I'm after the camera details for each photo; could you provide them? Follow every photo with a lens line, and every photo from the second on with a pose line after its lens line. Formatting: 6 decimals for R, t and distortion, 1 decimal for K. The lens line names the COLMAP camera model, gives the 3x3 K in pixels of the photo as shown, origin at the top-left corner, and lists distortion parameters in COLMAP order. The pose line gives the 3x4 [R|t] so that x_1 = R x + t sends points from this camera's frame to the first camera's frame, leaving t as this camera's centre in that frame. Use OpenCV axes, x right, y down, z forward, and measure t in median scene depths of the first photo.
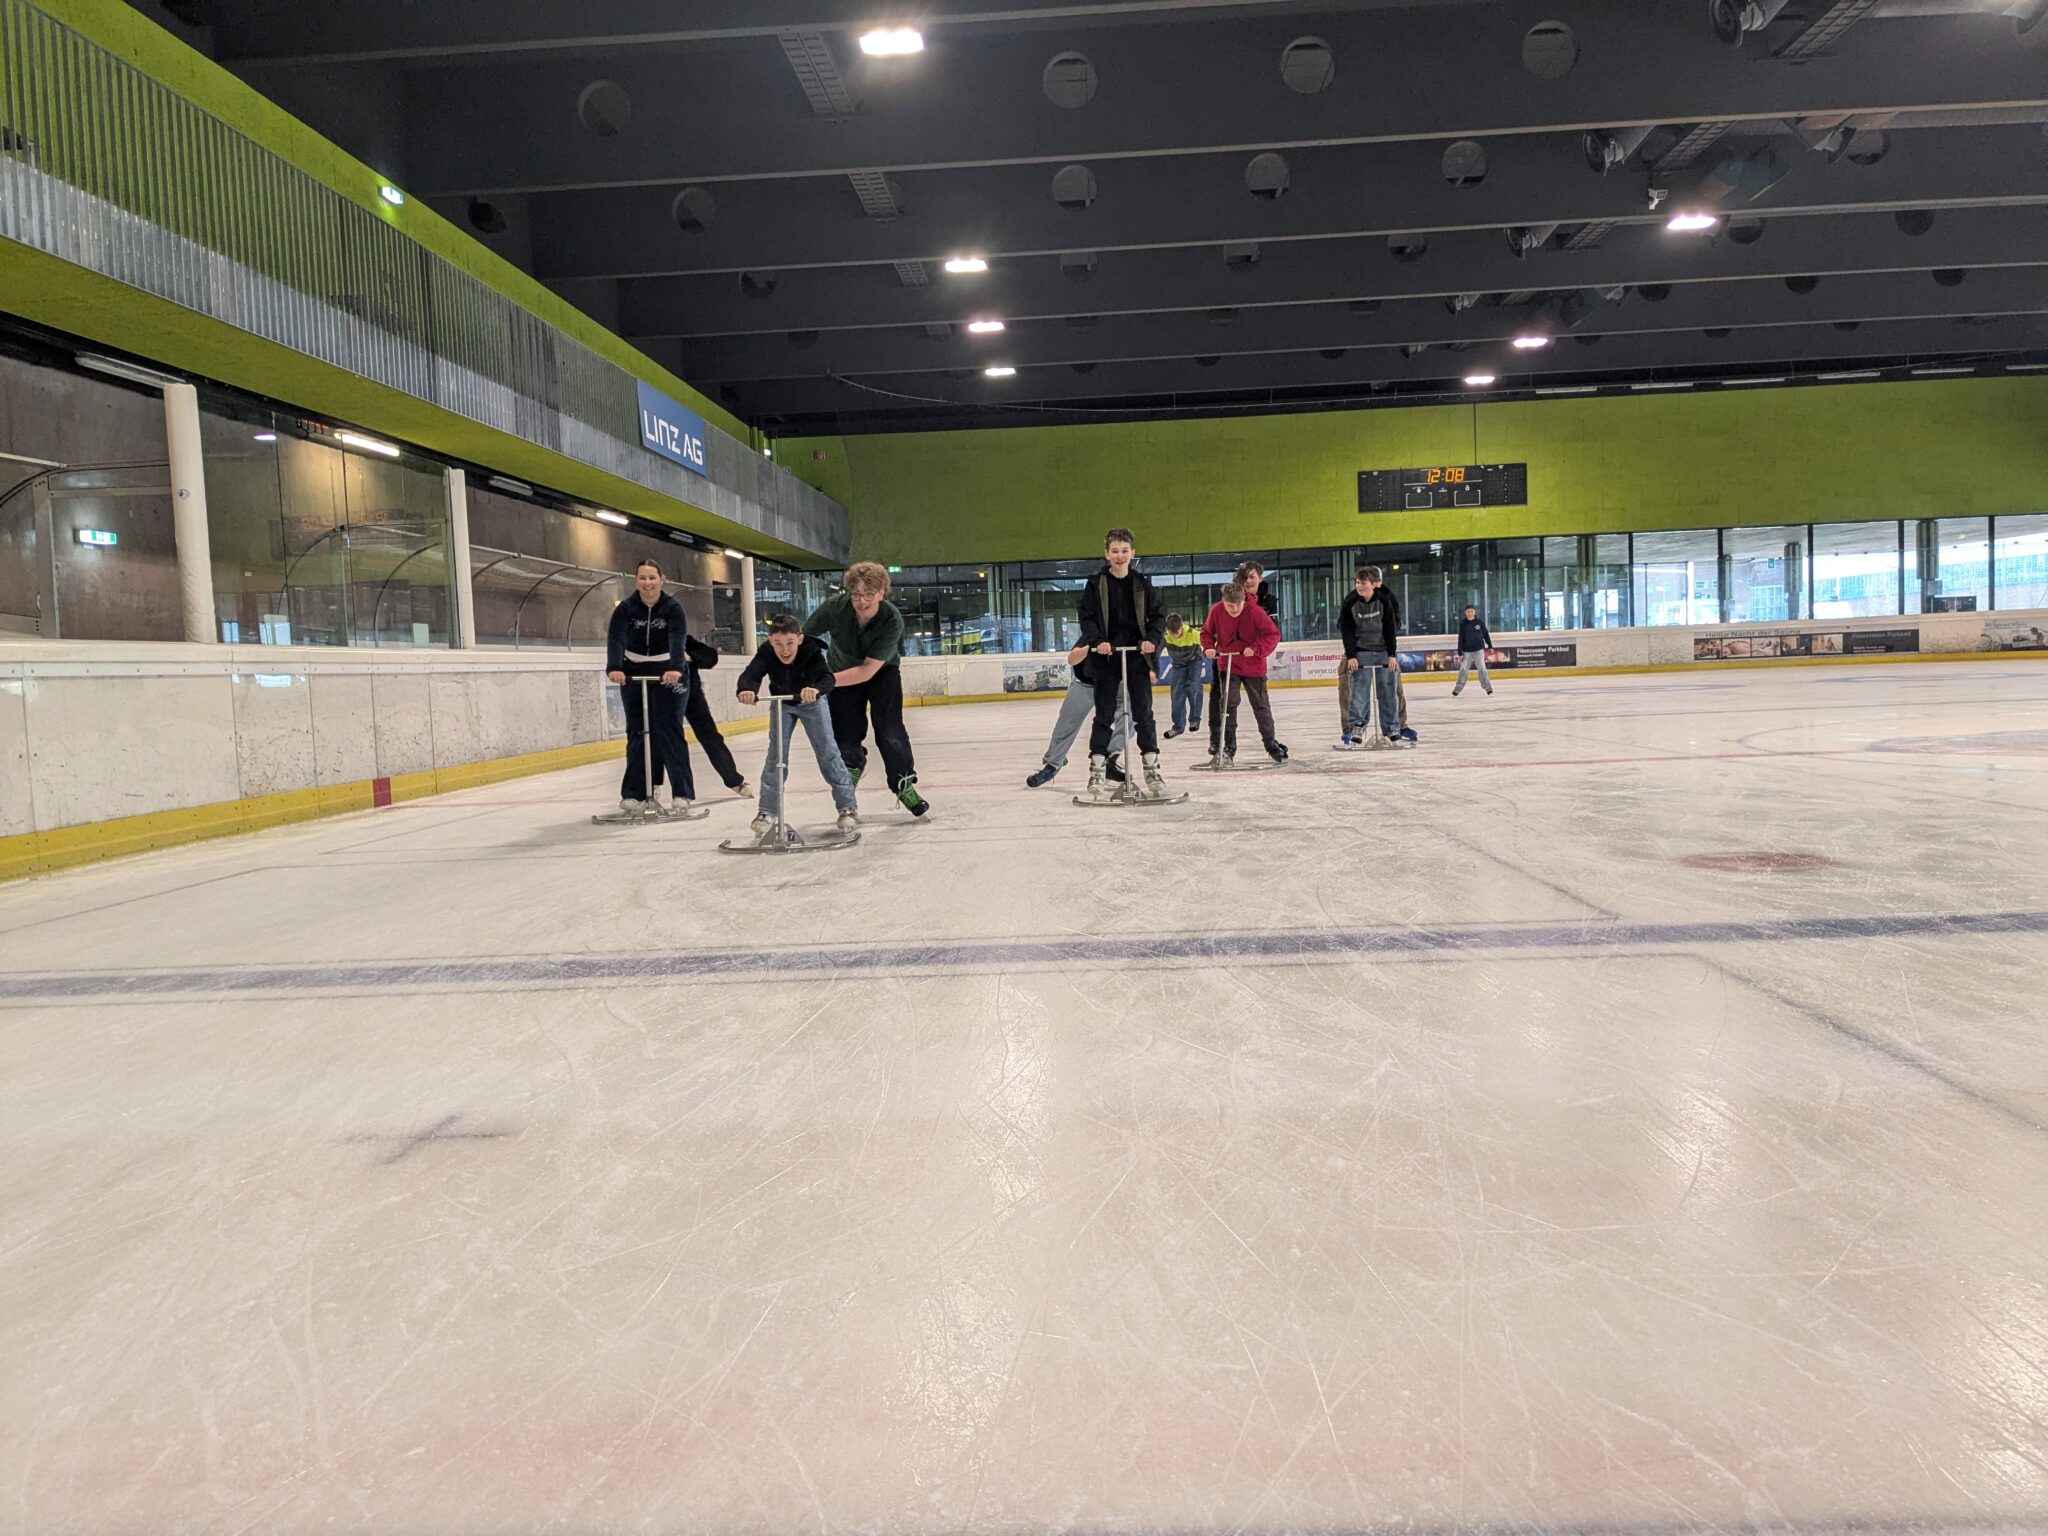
lens RADIAL K [[1617.6, 0, 1028.1], [0, 1617.6, 776.3], [0, 0, 1]] dist [0.093136, -0.001869]
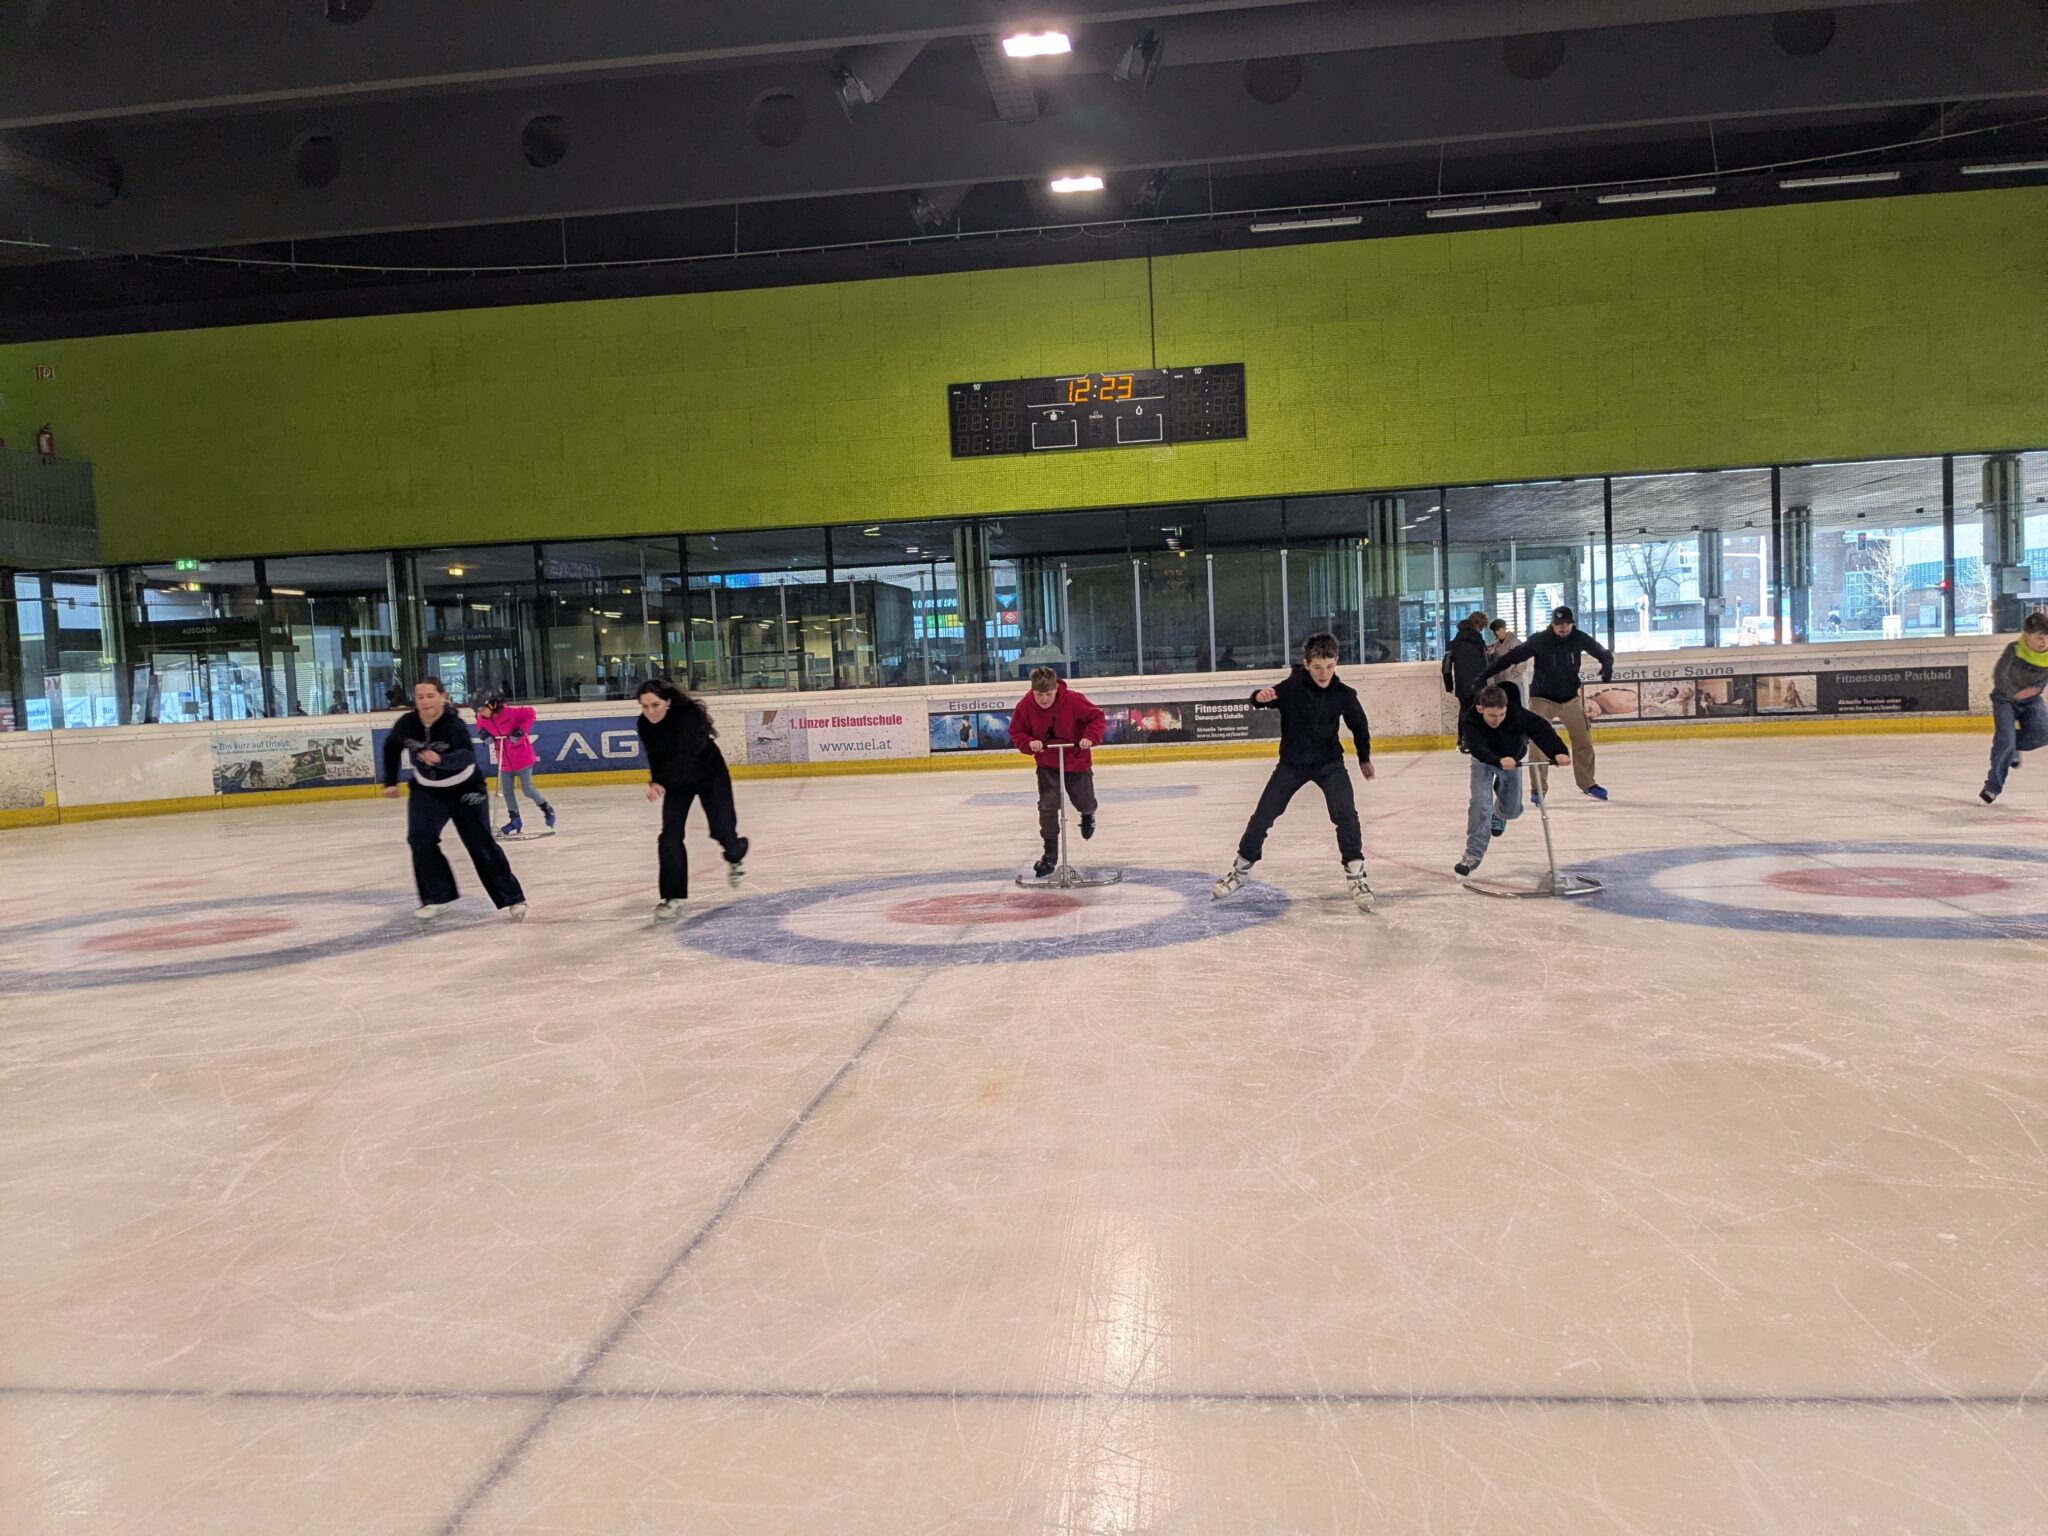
lens RADIAL K [[1617.6, 0, 1028.1], [0, 1617.6, 776.3], [0, 0, 1]] dist [0.093136, -0.001869]
pose [[0.995902, -0.002420, -0.090401, 0.281470], [0.003032, 0.999973, 0.006631, -0.056044], [0.090383, -0.006878, 0.995883, 0.445562]]
